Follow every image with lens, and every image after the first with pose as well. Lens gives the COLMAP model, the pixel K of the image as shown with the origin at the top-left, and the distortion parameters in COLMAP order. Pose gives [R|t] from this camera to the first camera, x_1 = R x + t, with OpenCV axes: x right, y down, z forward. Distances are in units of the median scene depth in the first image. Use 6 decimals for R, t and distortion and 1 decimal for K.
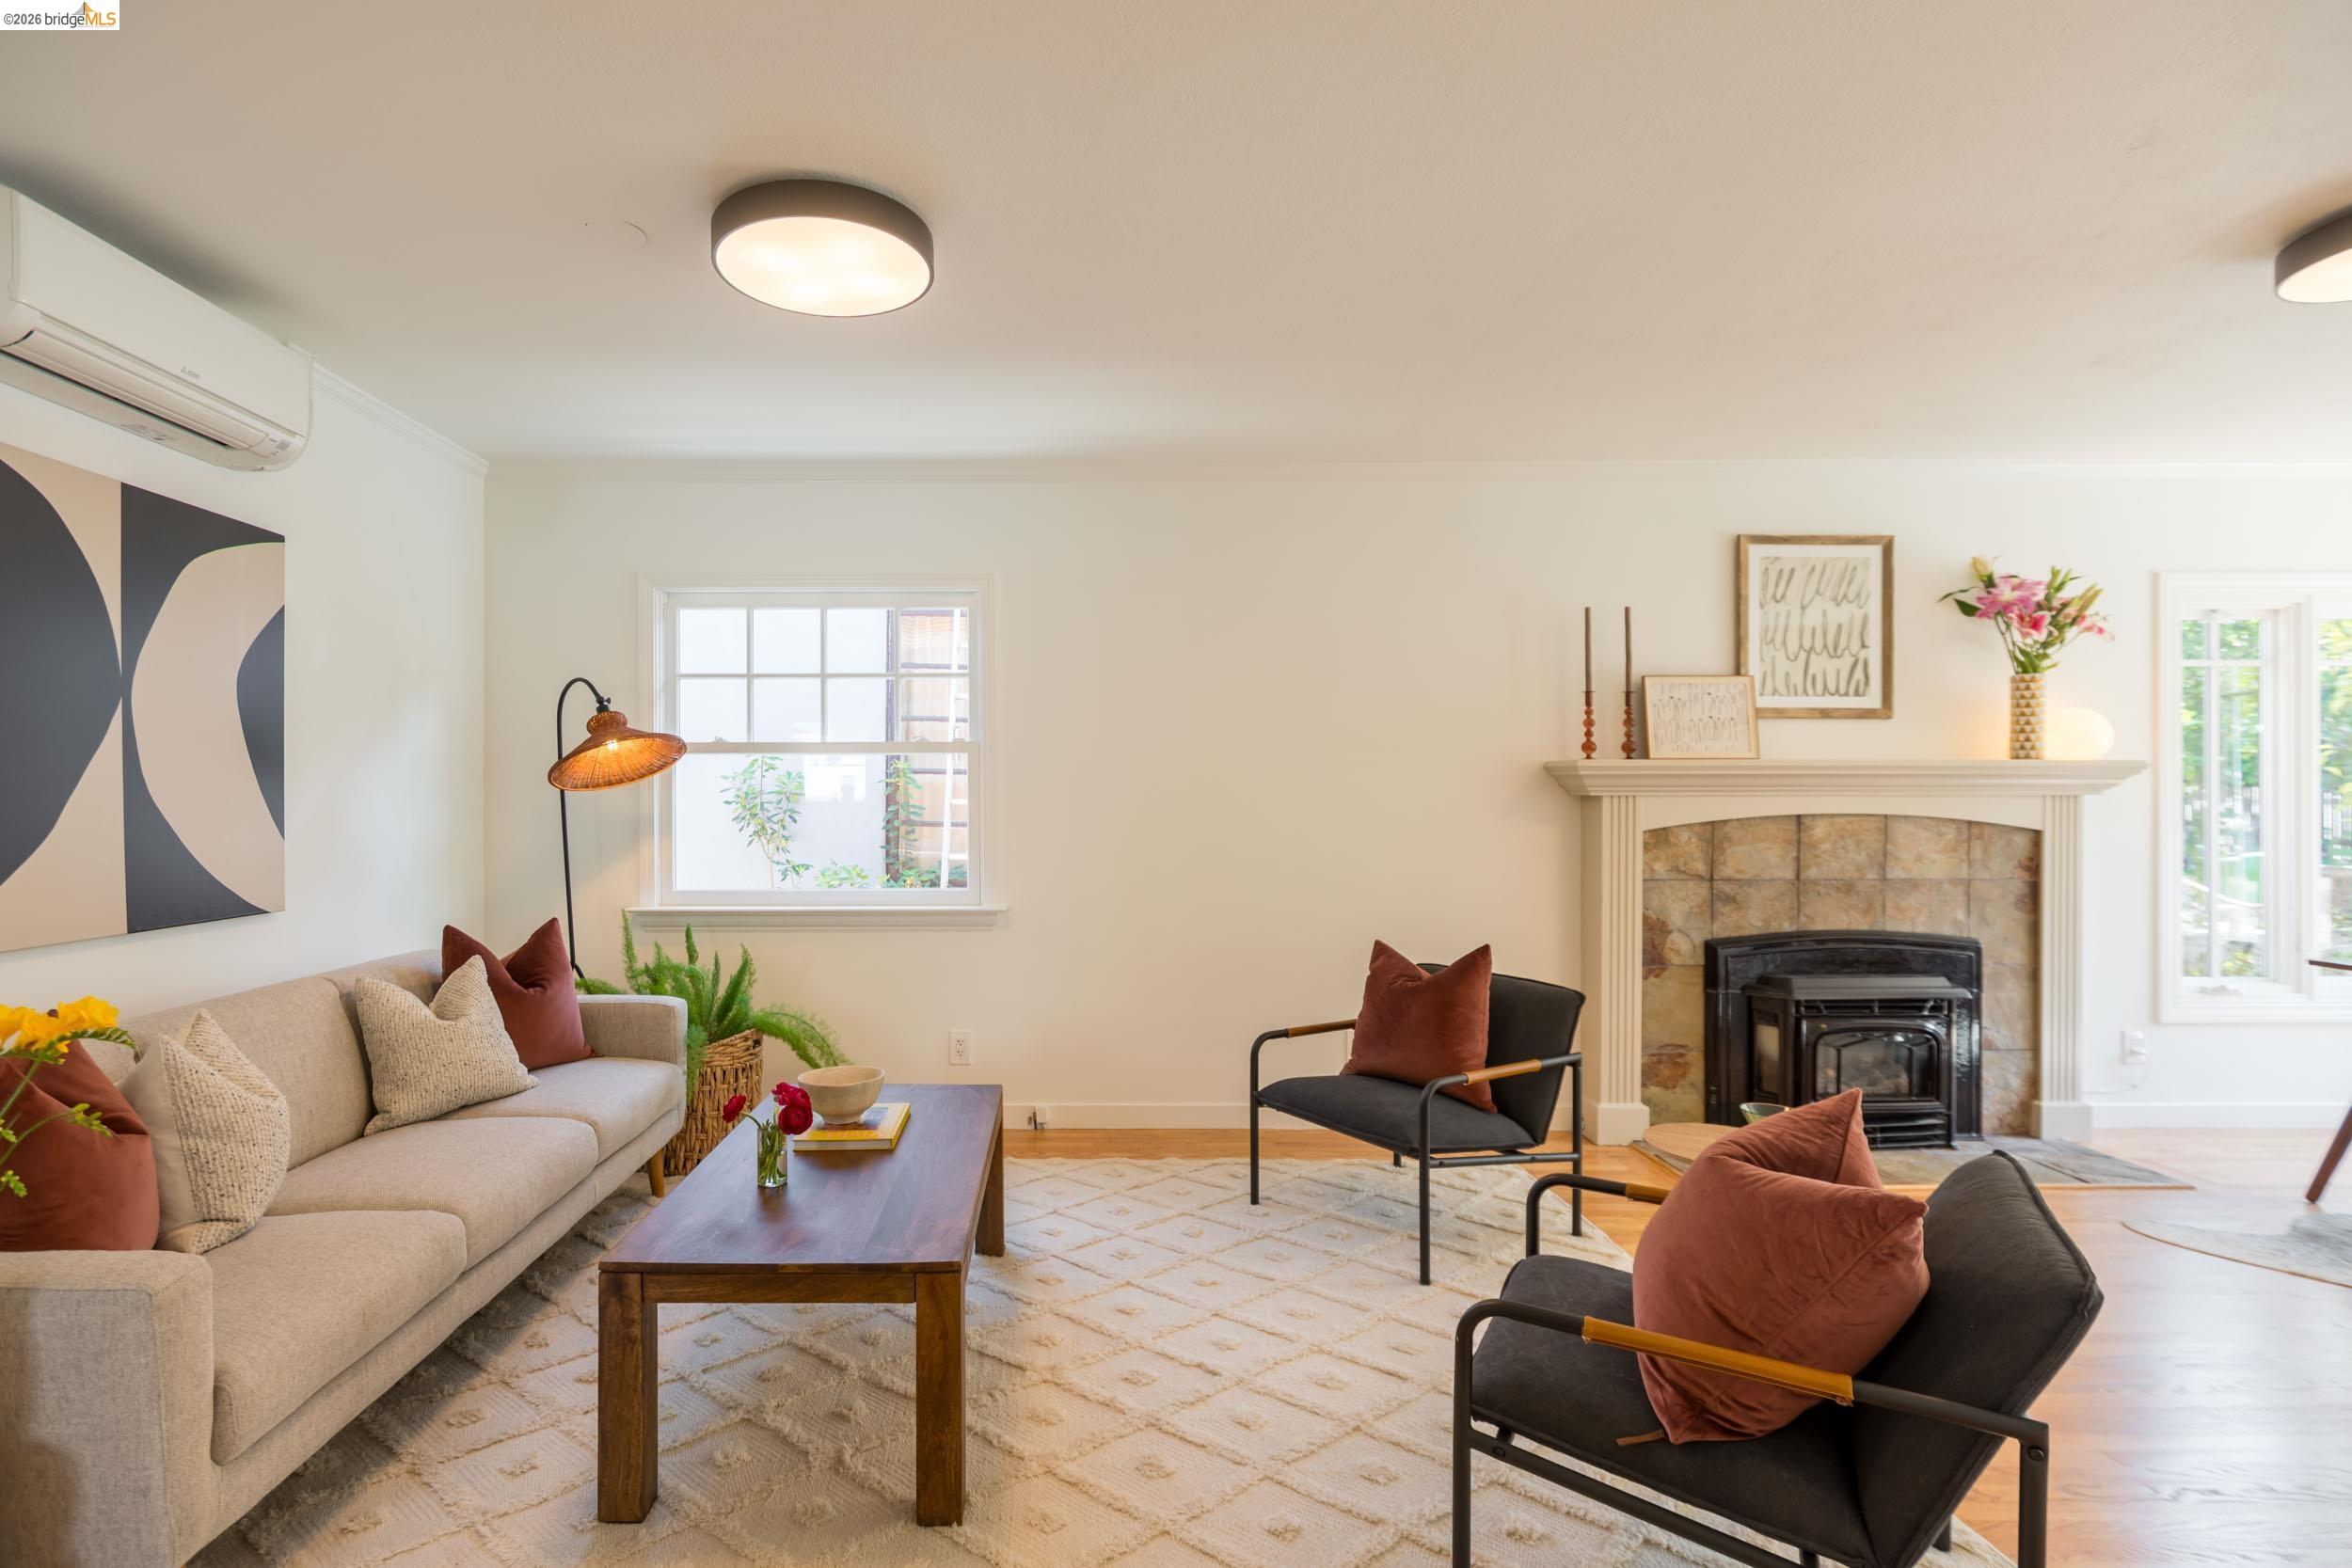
lens RADIAL K [[1087.4, 0, 1086.1], [0, 1087.4, 806.5], [0, 0, 1]] dist [-0.012782, 0.001708]
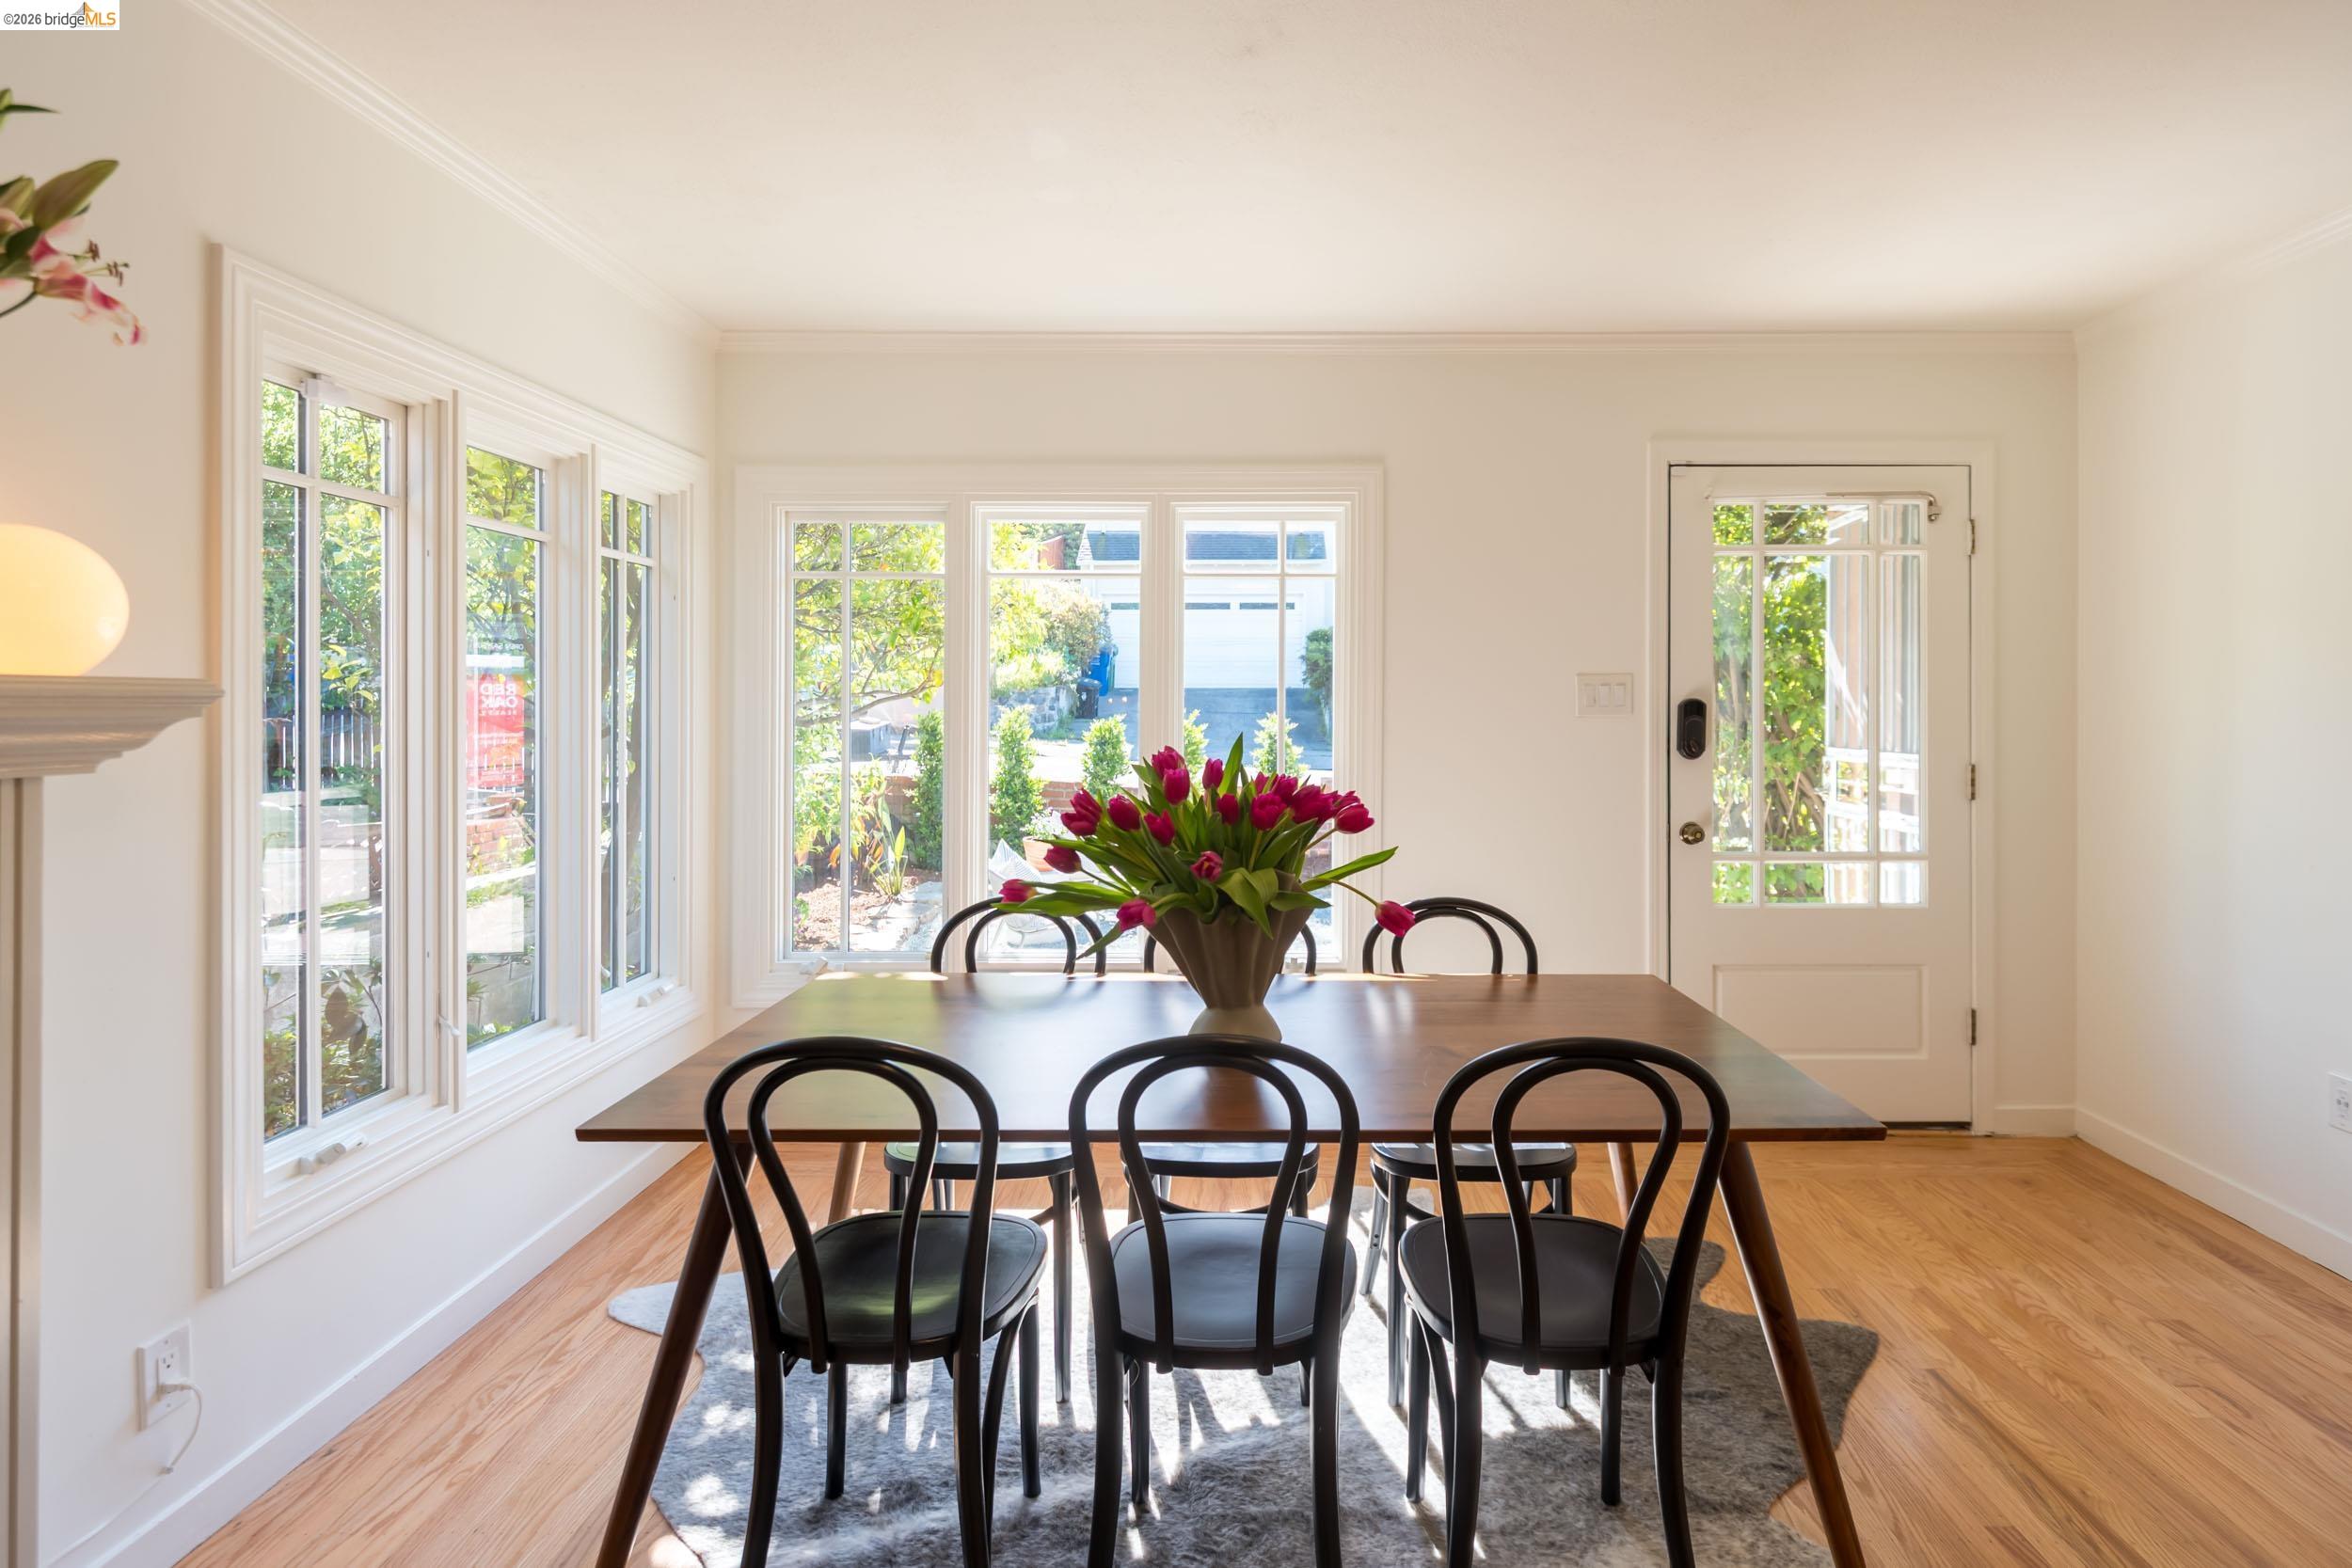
lens RADIAL K [[1178.0, 0, 1233.1], [0, 1178.0, 696.5], [0, 0, 1]] dist [-0.000278, -0.001681]
pose [[0.003638, 0.006807, 0.999970, 0.540007], [0.006859, 0.999953, -0.006832, -0.030542], [-0.999970, 0.006883, 0.003591, 0.605875]]
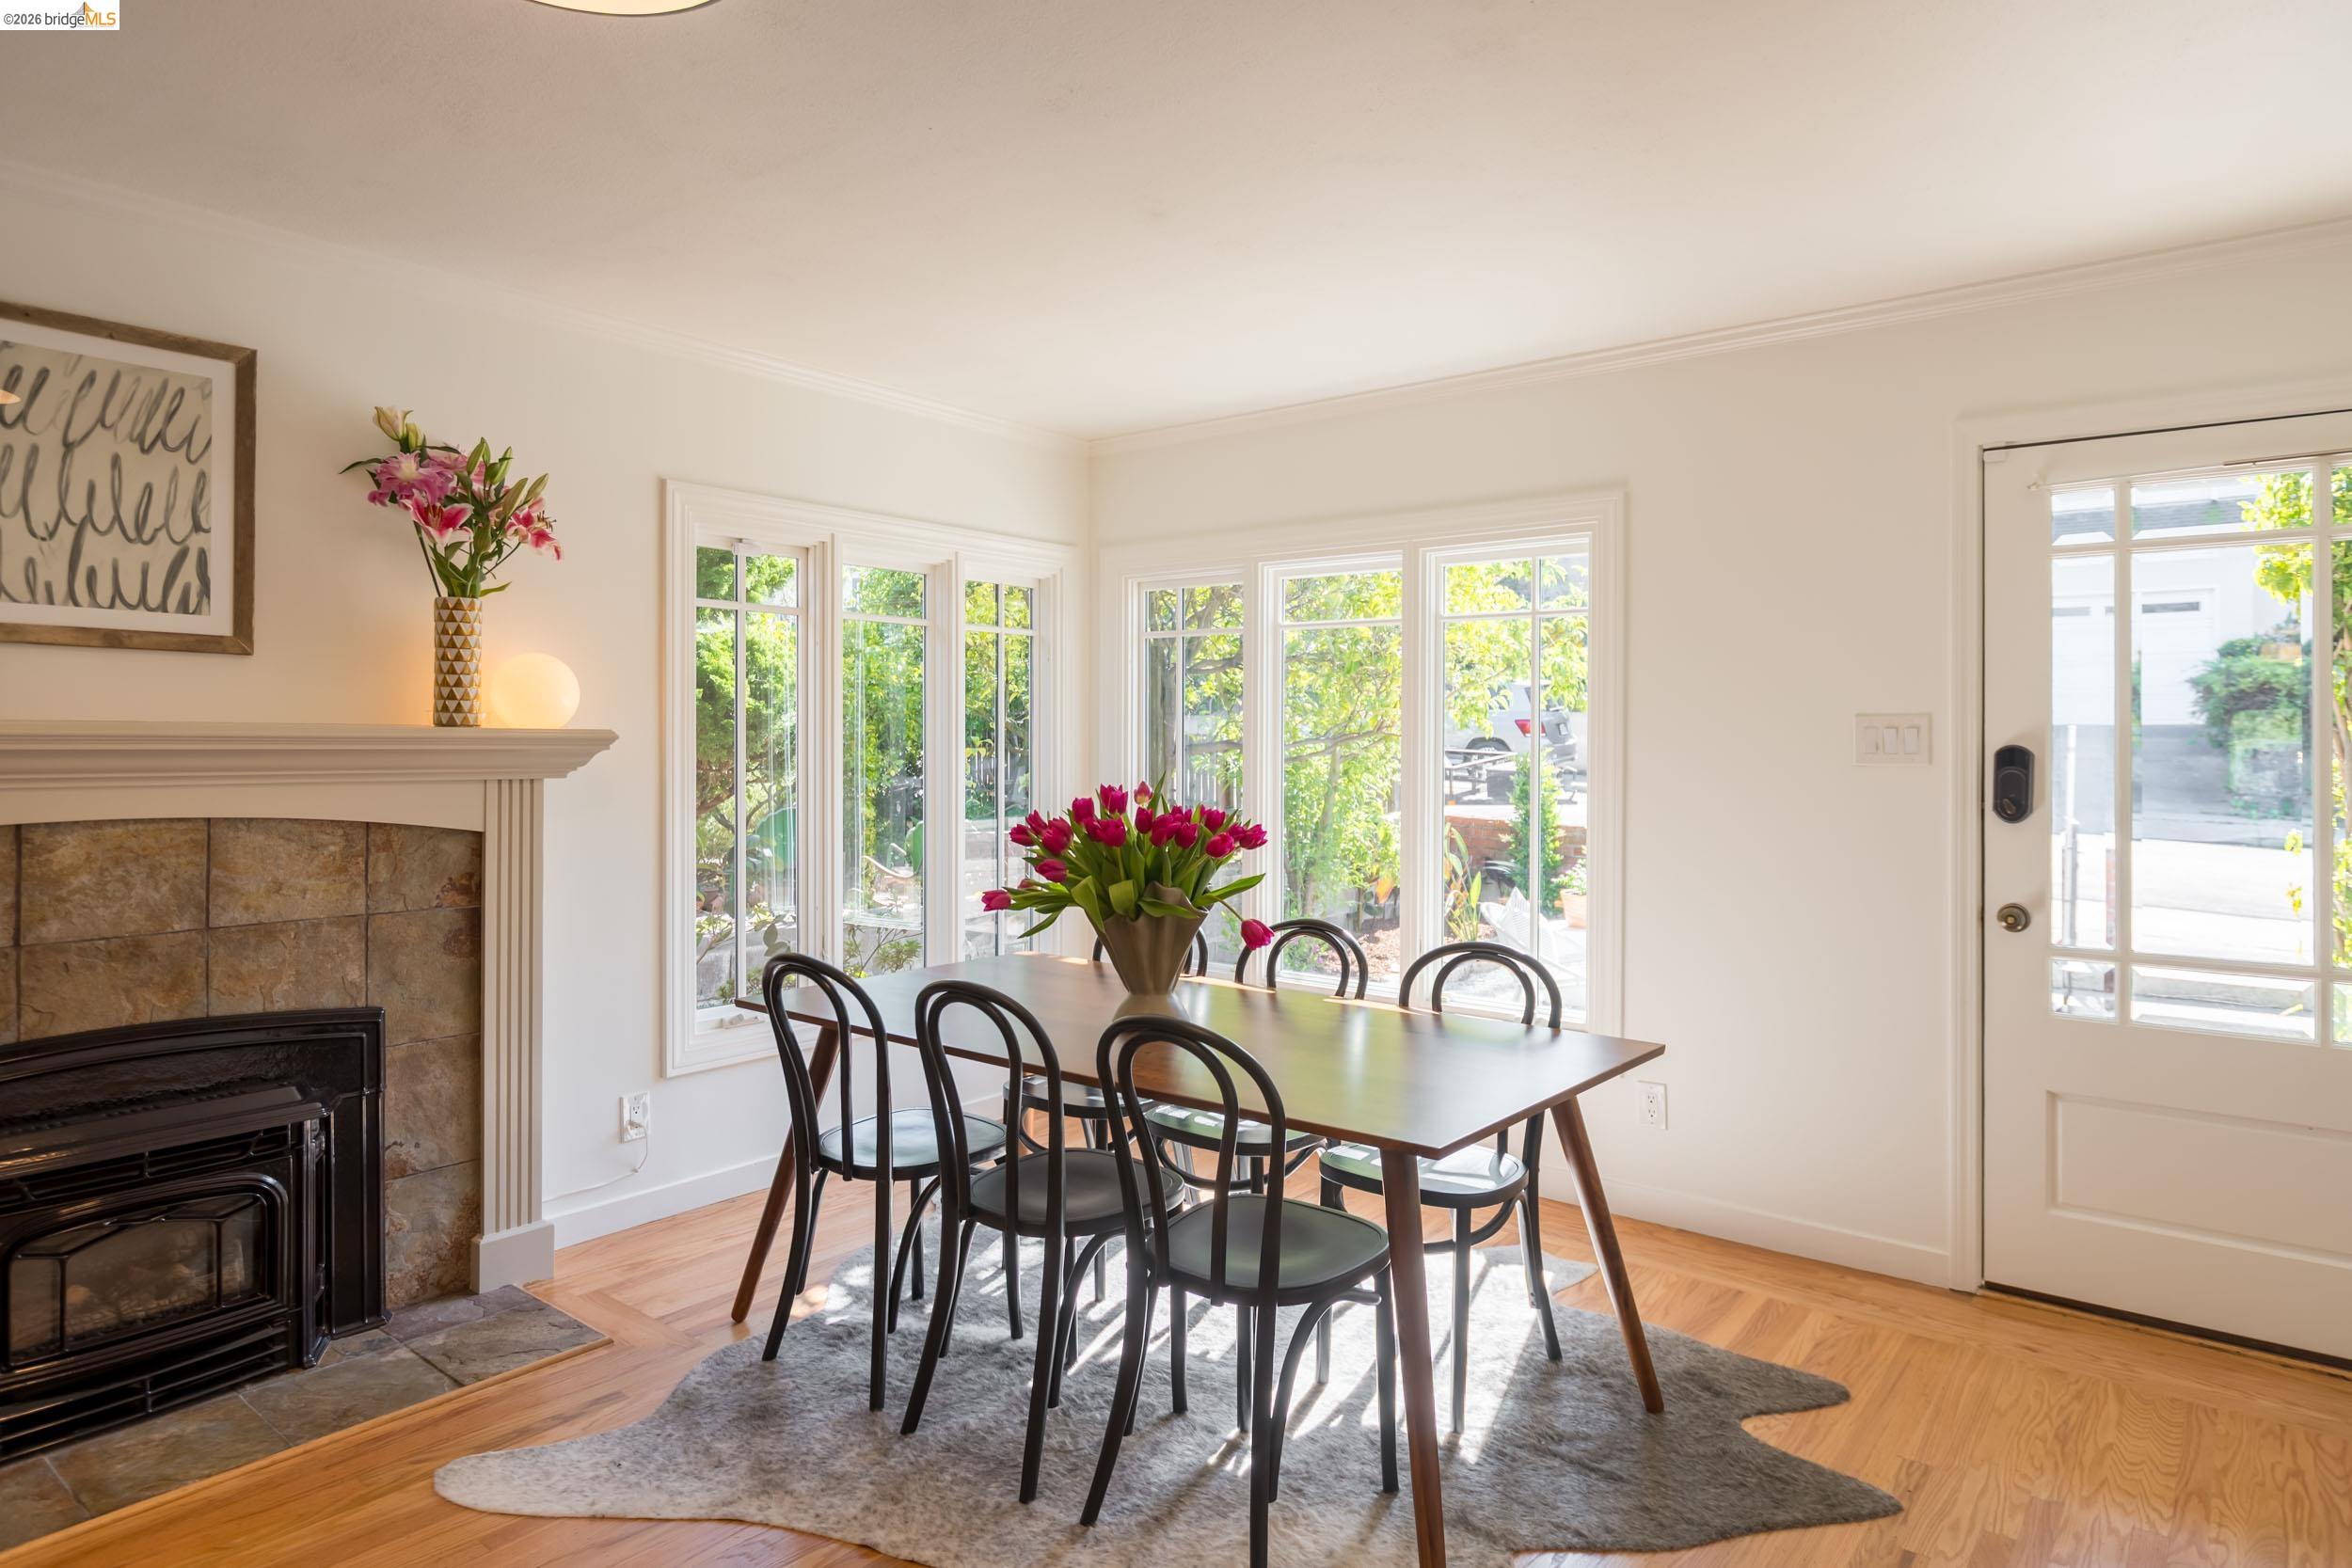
lens RADIAL K [[1343.4, 0, 1160.0], [0, 1343.4, 735.0], [0, 0, 1]] dist [-0.000703, -0.001157]
pose [[0.631331, 0.006498, 0.775486, 0.499154], [-0.000861, 0.999970, -0.007678, -0.032191], [-0.775513, 0.004180, 0.631318, 0.141643]]
